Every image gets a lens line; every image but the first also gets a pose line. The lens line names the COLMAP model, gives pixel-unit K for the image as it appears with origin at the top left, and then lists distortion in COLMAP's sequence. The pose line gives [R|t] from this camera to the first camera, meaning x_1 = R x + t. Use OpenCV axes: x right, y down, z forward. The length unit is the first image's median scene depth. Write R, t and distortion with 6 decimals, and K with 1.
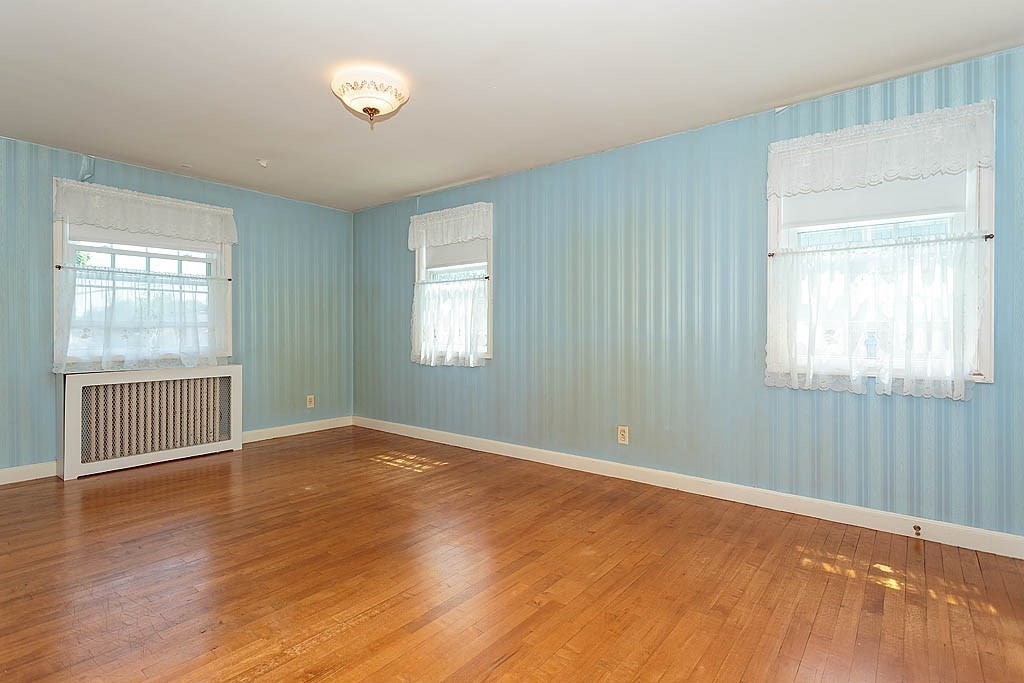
lens RADIAL K [[493.9, 0, 507.6], [0, 493.9, 336.6], [0, 0, 1]] dist [0.015031, 0.001836]
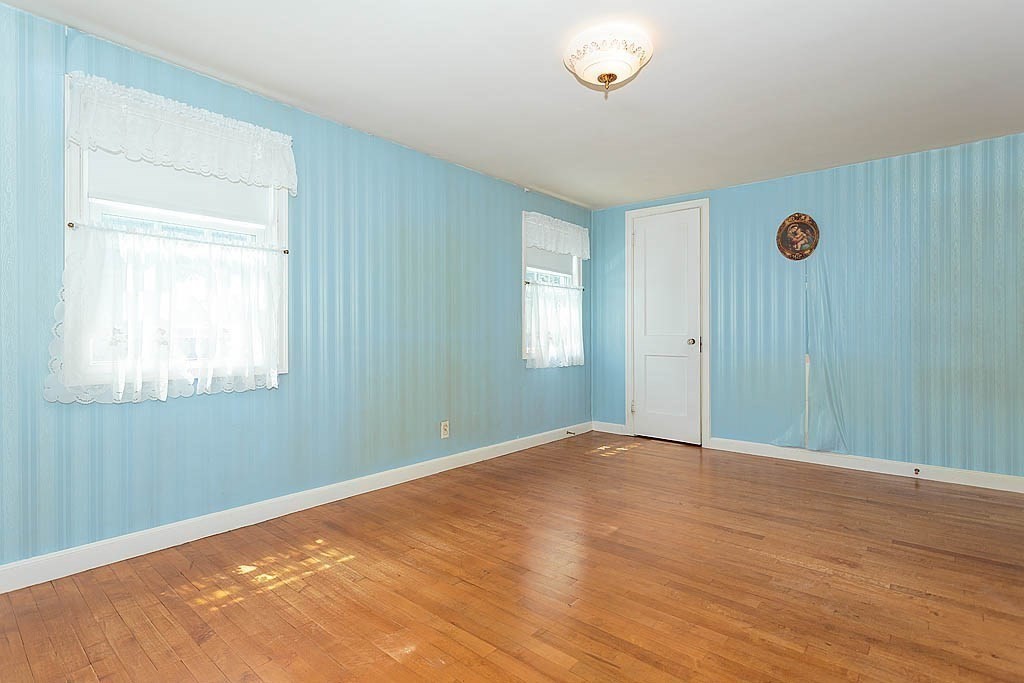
lens RADIAL K [[493.9, 0, 507.5], [0, 493.9, 339.6], [0, 0, 1]] dist [0.015031, 0.001836]
pose [[0.032902, 0.001246, 0.999458, -0.880344], [0.005005, 0.999986, -0.001412, 0.007569], [-0.999446, 0.005048, 0.032895, 0.884781]]
